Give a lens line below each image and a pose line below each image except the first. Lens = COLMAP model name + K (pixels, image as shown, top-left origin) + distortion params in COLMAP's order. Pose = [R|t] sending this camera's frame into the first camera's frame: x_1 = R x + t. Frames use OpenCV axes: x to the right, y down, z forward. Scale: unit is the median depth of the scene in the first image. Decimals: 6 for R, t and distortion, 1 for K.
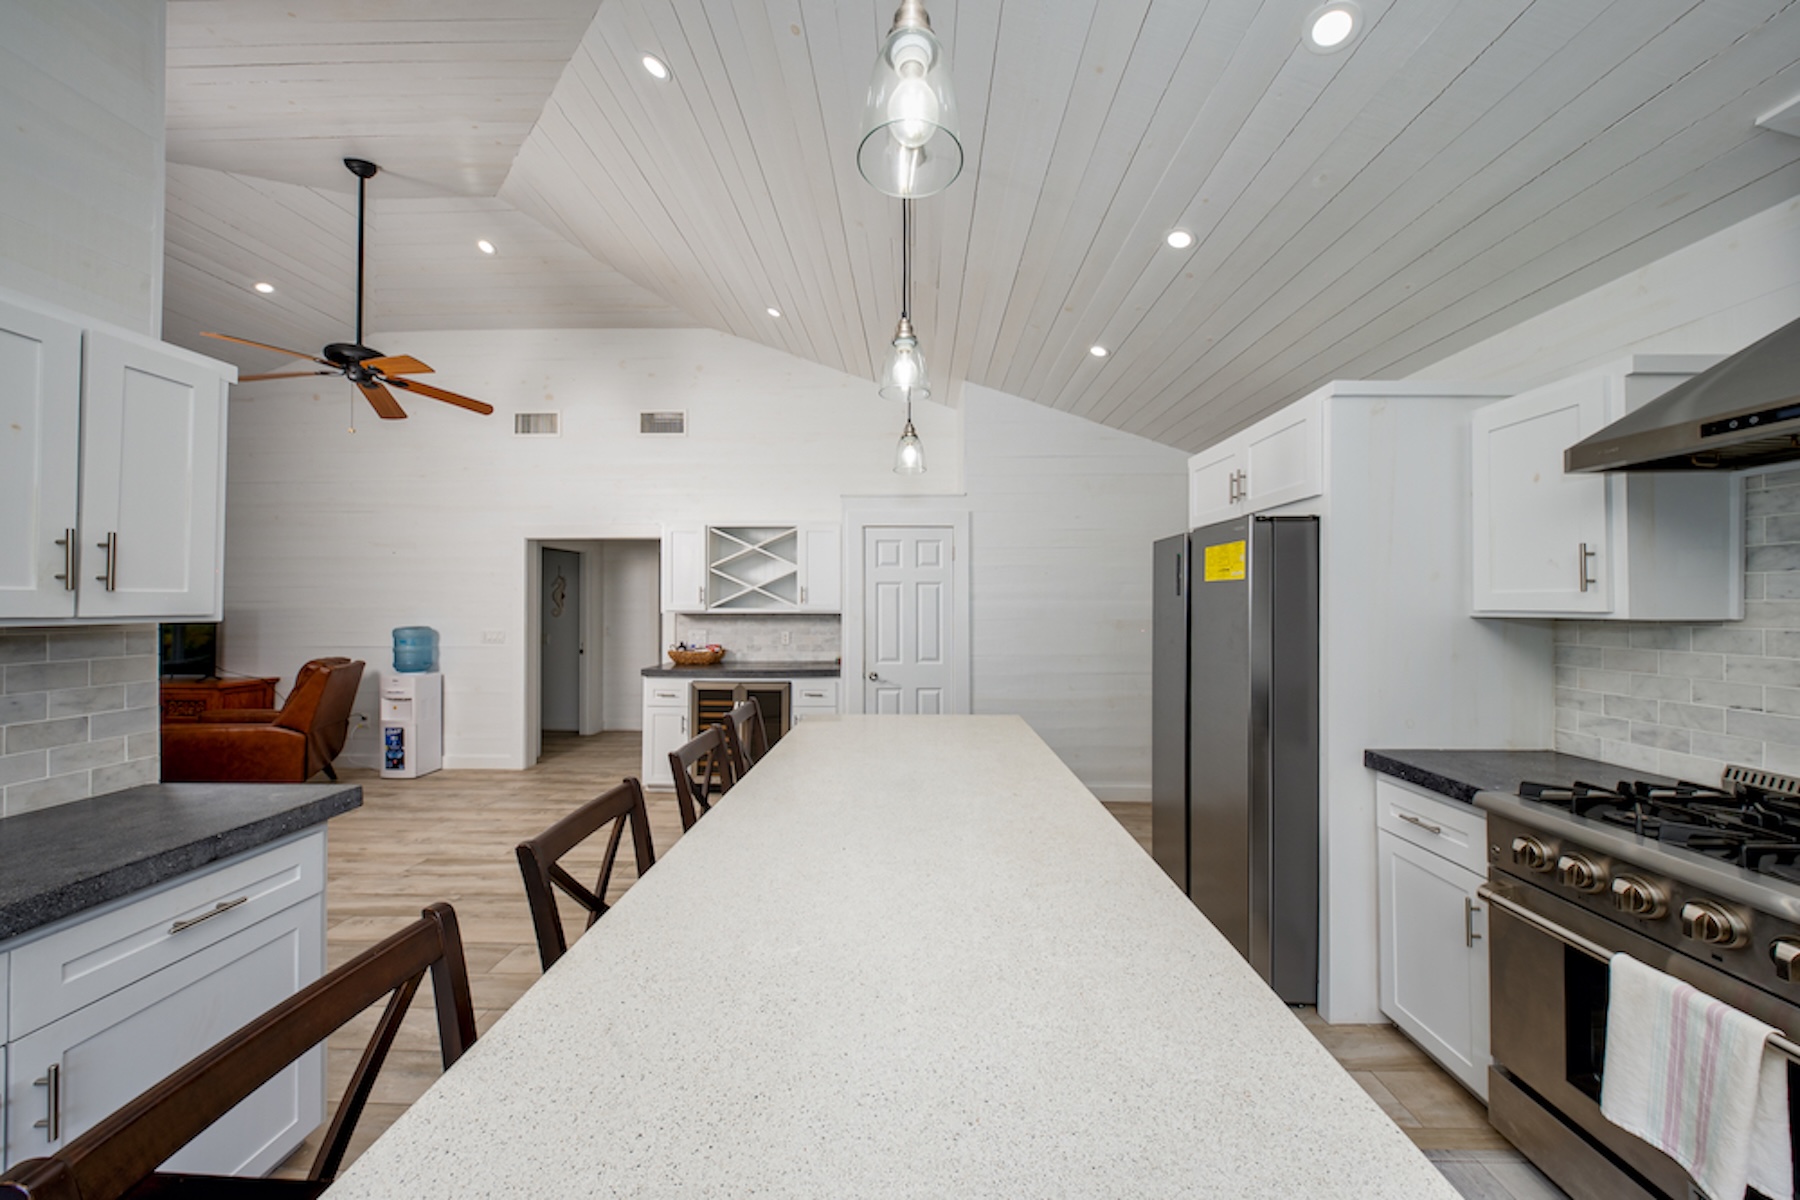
lens RADIAL K [[573.9, 0, 904.4], [0, 573.9, 600.8], [0, 0, 1]] dist [-0.006085, -0.000060]
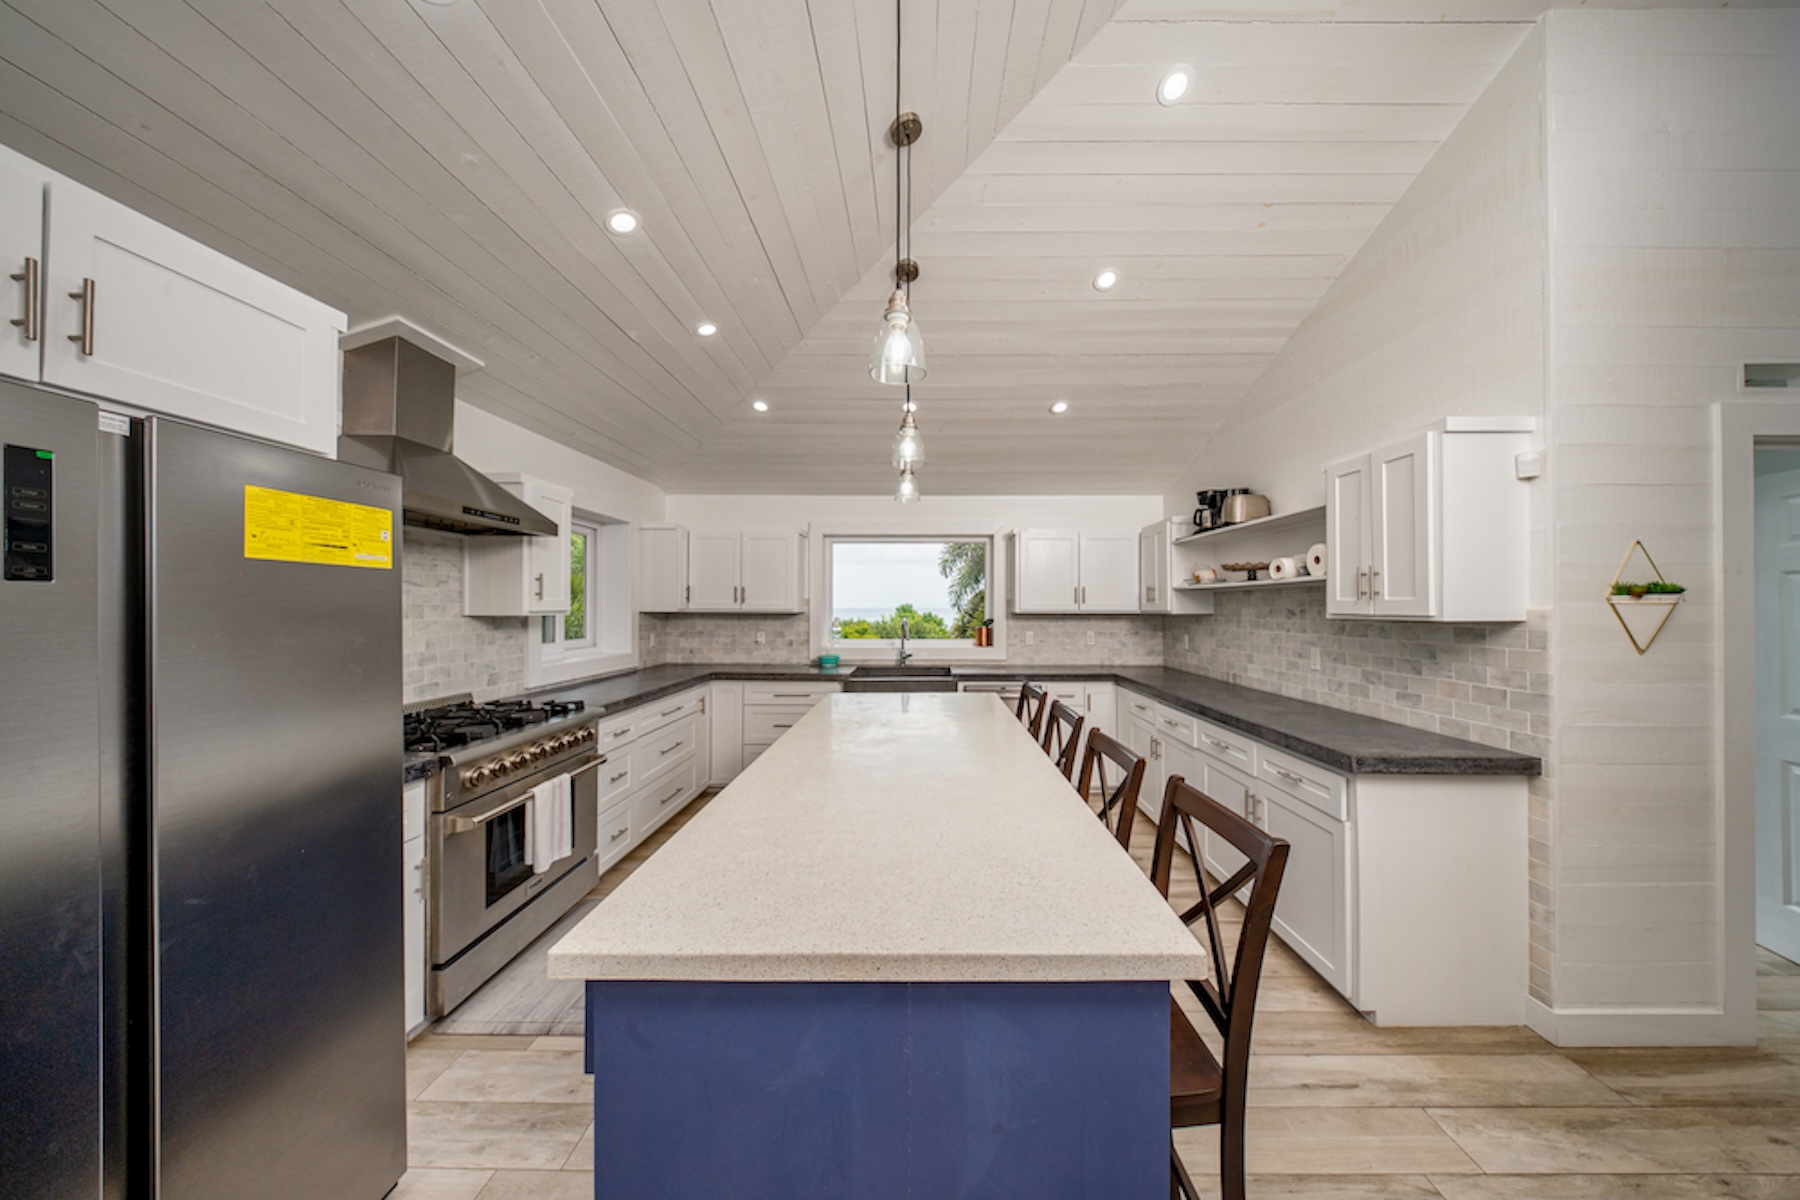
lens RADIAL K [[573.9, 0, 904.4], [0, 573.9, 600.8], [0, 0, 1]] dist [-0.006085, -0.000060]
pose [[-0.999946, -0.000800, -0.010354, 0.007793], [-0.000672, 0.999923, -0.012377, 0.002467], [0.010363, -0.012370, -0.999870, 0.731116]]
